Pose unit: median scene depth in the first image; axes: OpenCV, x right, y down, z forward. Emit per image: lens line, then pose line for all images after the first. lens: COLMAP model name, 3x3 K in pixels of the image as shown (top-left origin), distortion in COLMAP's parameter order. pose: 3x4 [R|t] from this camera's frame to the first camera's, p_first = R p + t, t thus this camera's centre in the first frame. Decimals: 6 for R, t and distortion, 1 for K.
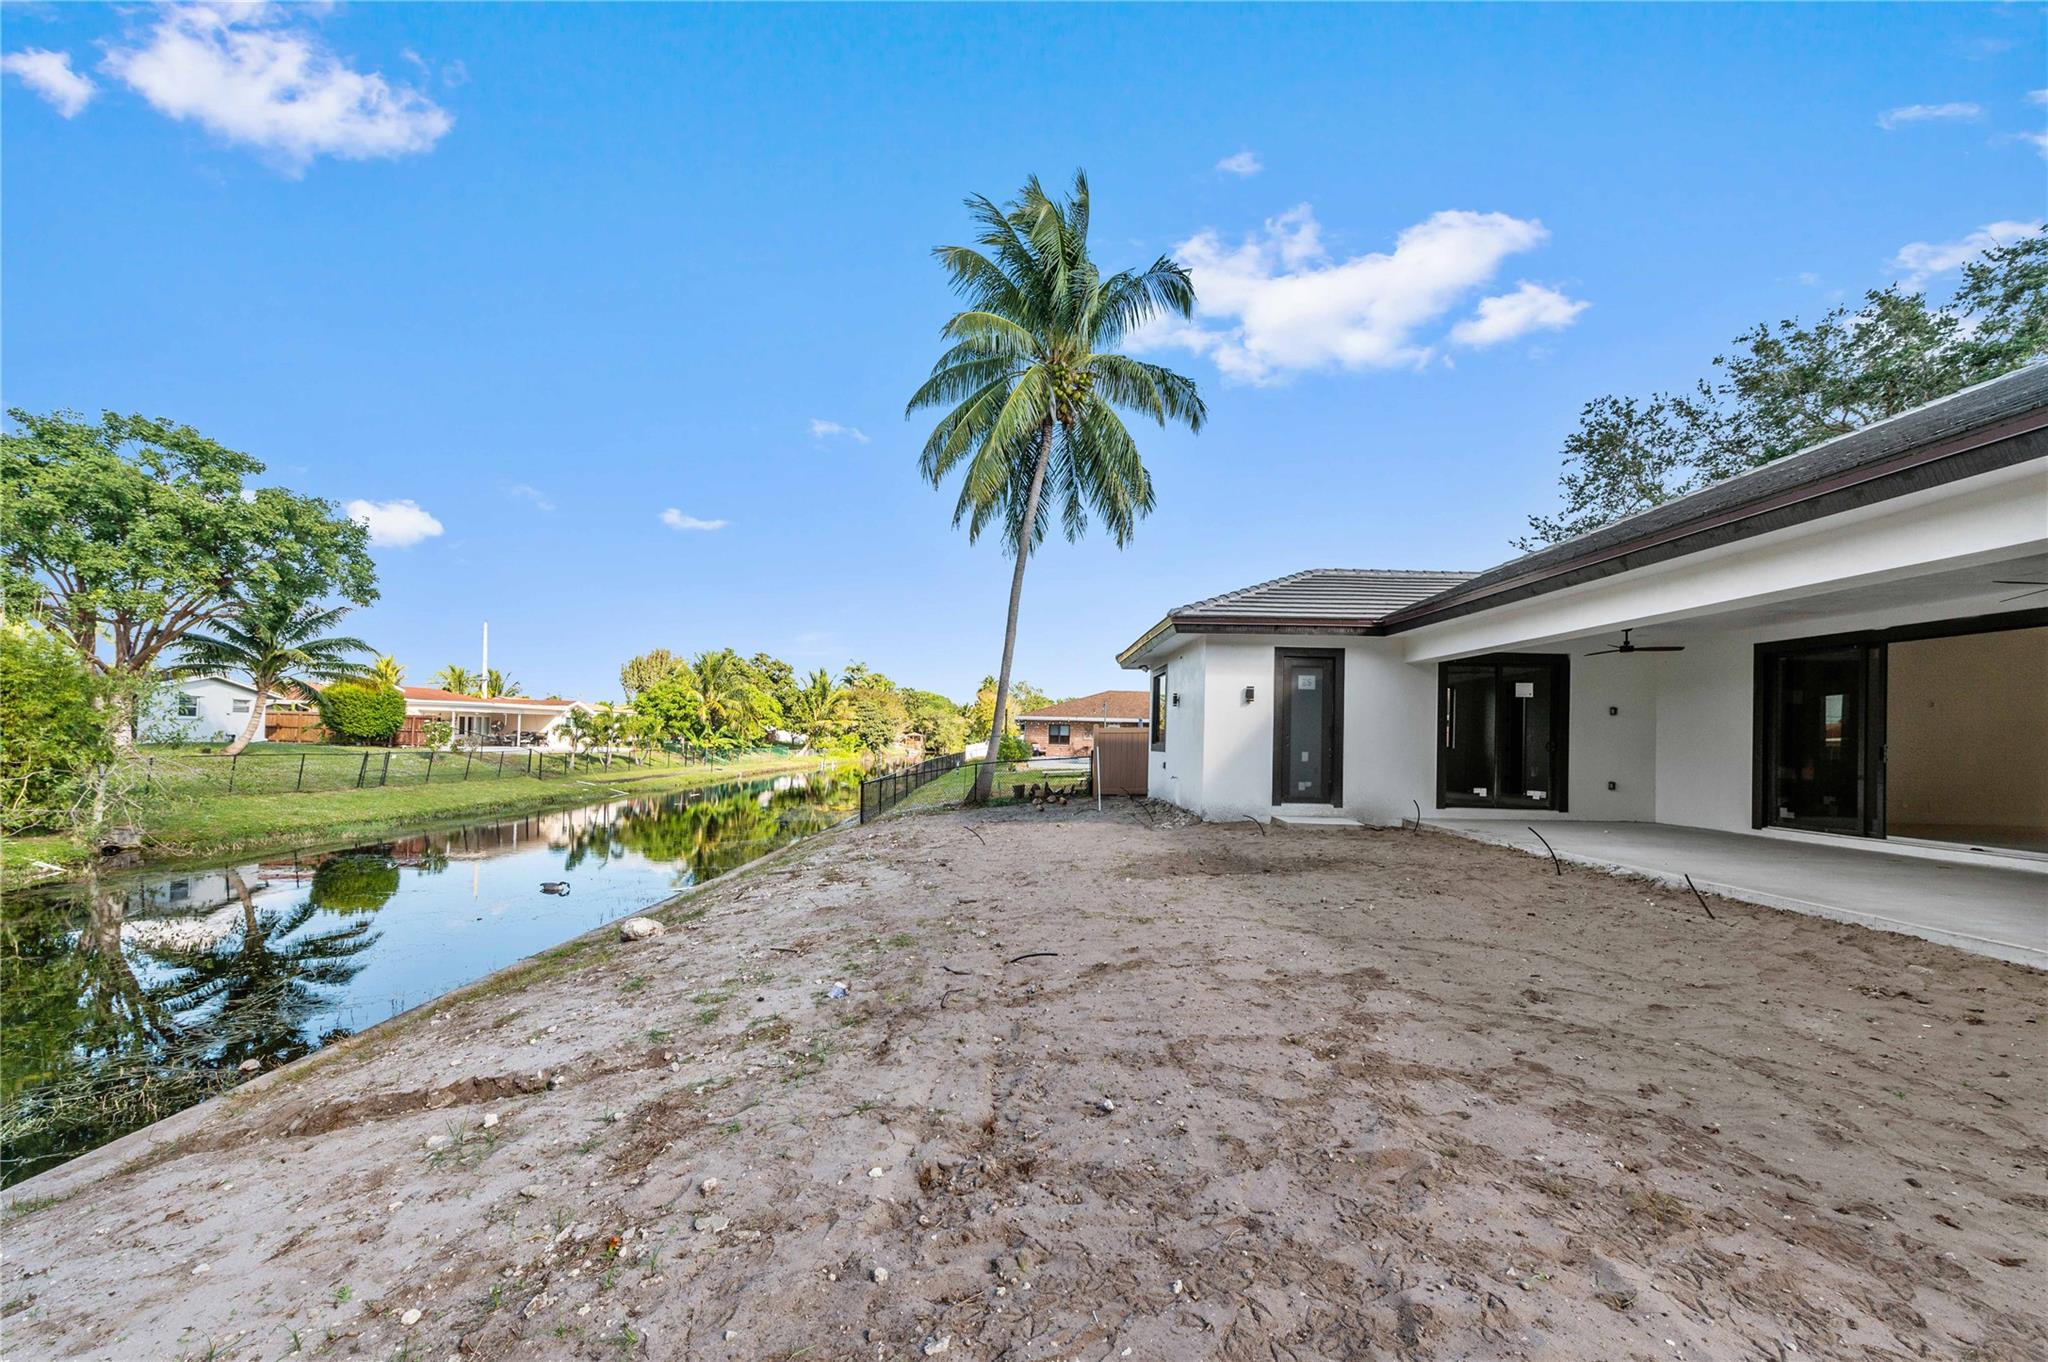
lens RADIAL K [[812.8, 0, 985.4], [0, 812.8, 731.8], [0, 0, 1]] dist [0.000910, 0.000515]
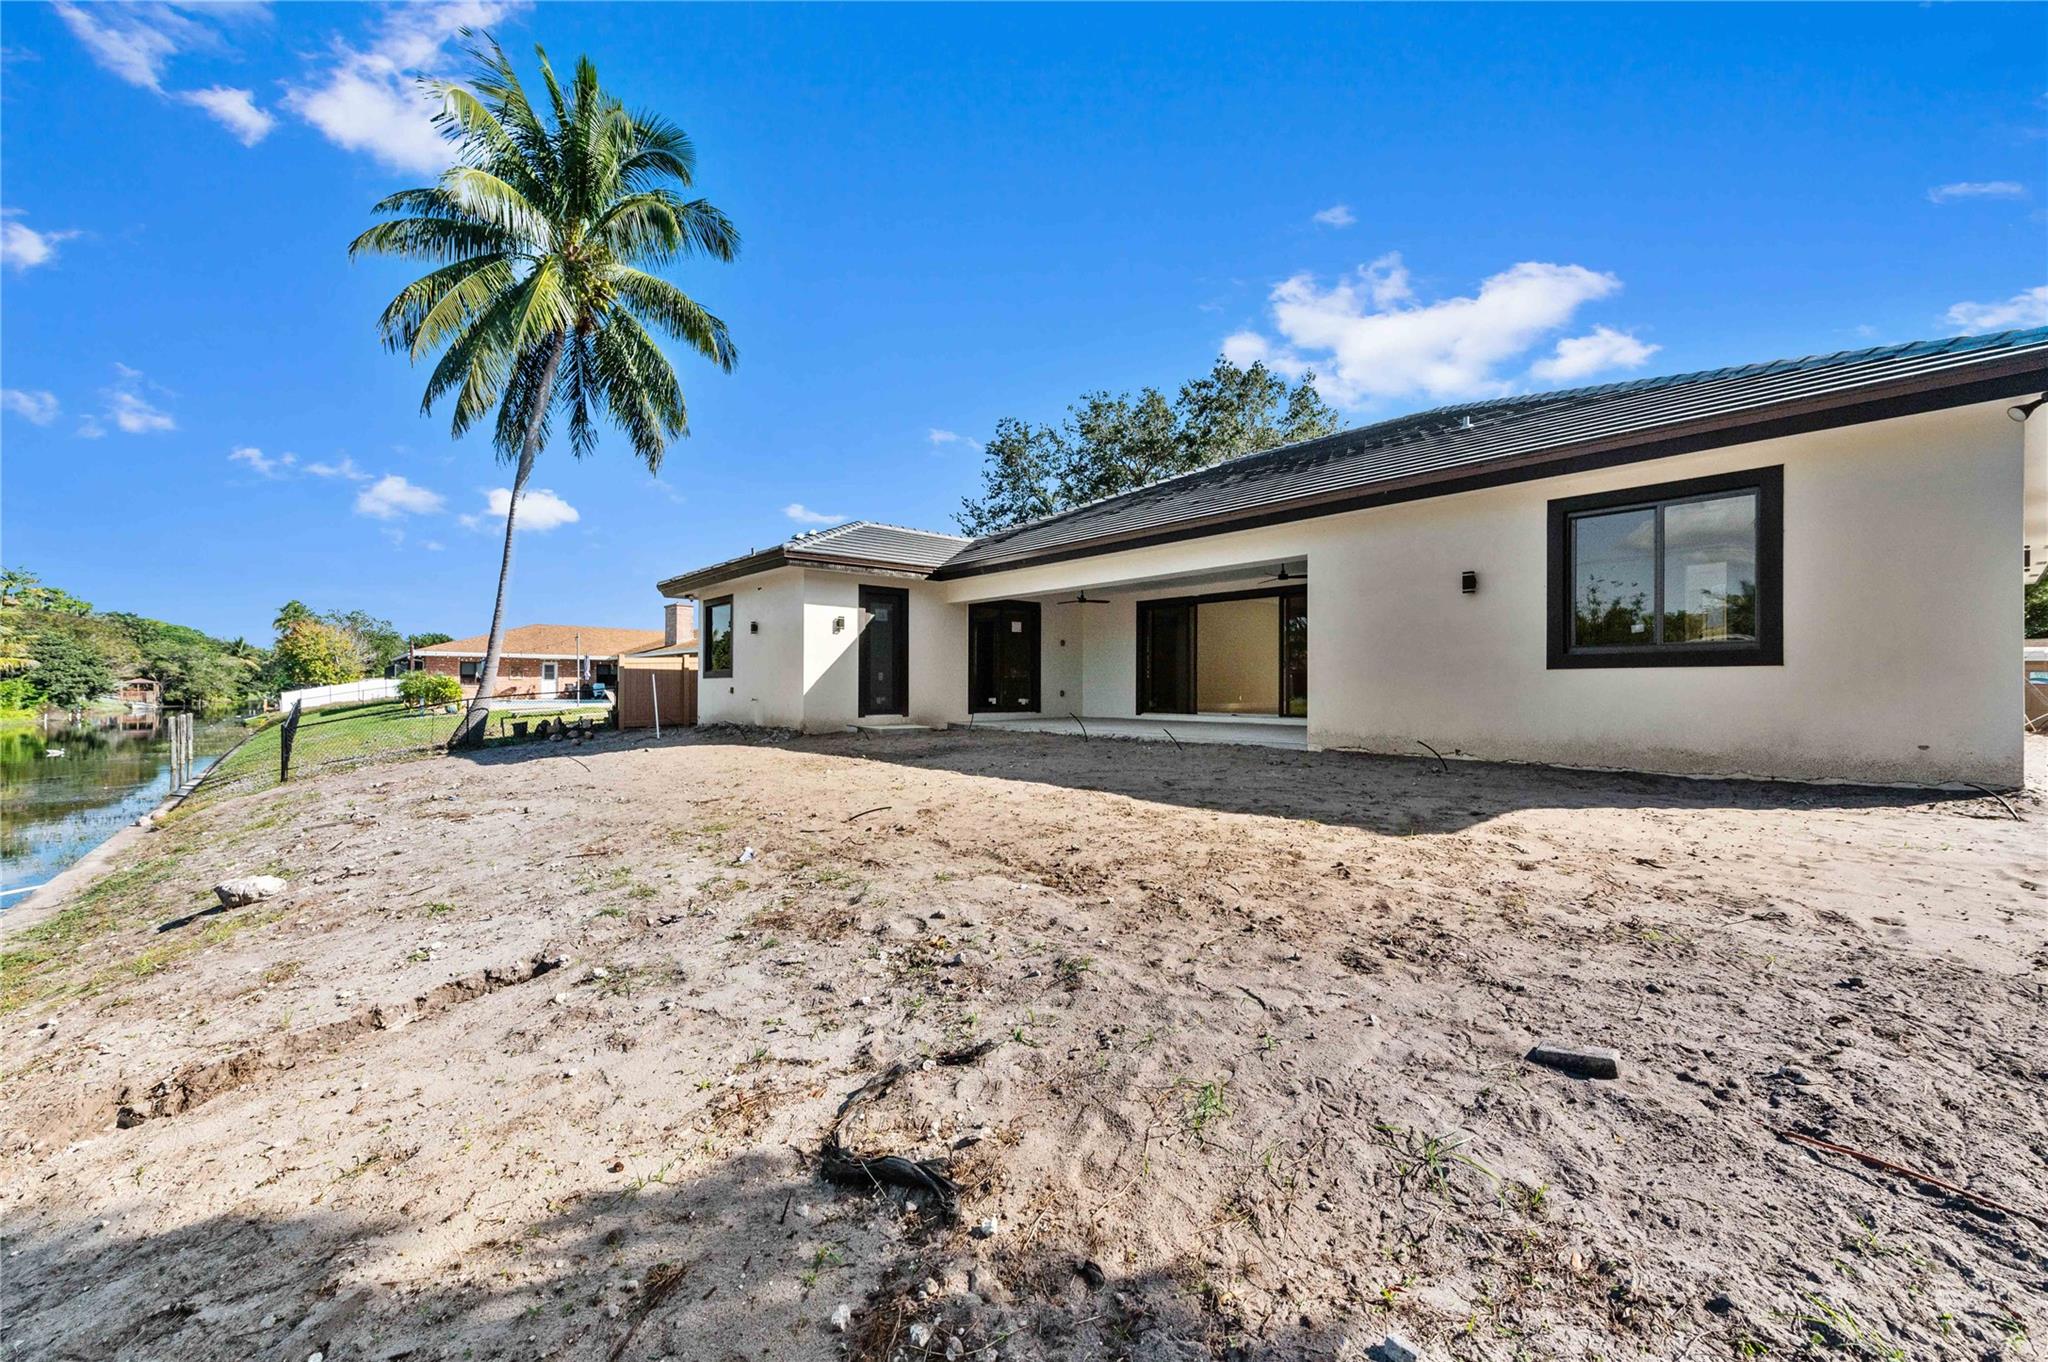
lens RADIAL K [[809.2, 0, 1024.0], [0, 809.2, 681.0], [0, 0, 1]] dist [0.016870, 0.000111]
pose [[0.742460, -0.014077, 0.669742, -0.165788], [0.007704, 0.999892, 0.012477, 0.015268], [-0.669846, -0.004104, 0.742489, -0.029860]]
